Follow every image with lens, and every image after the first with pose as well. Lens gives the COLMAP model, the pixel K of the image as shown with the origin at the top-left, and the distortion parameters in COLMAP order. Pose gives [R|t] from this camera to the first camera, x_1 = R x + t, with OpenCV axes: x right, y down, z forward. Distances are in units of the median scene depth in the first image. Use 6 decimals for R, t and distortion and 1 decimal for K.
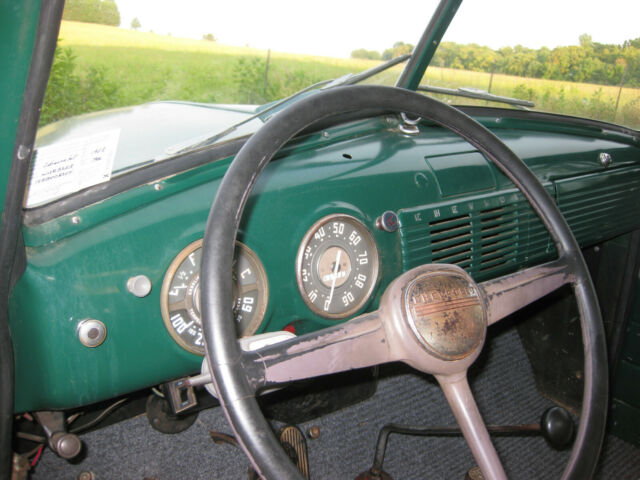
lens RADIAL K [[657.2, 0, 320.0], [0, 657.2, 240.0], [0, 0, 1]] dist [-0.179354, 0.163329]
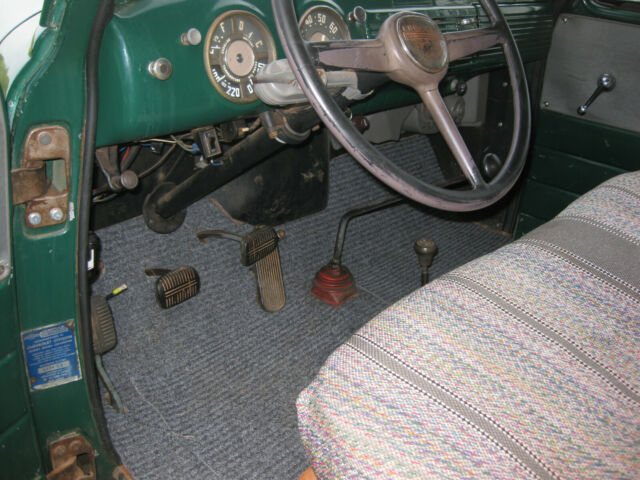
lens RADIAL K [[657.2, 0, 320.0], [0, 657.2, 240.0], [0, 0, 1]] dist [-0.179354, 0.163329]
pose [[0.987327, -0.056013, 0.148486, -0.181846], [0.036412, 0.990636, 0.131585, 0.239423], [-0.154466, -0.124511, 0.980121, -0.279667]]
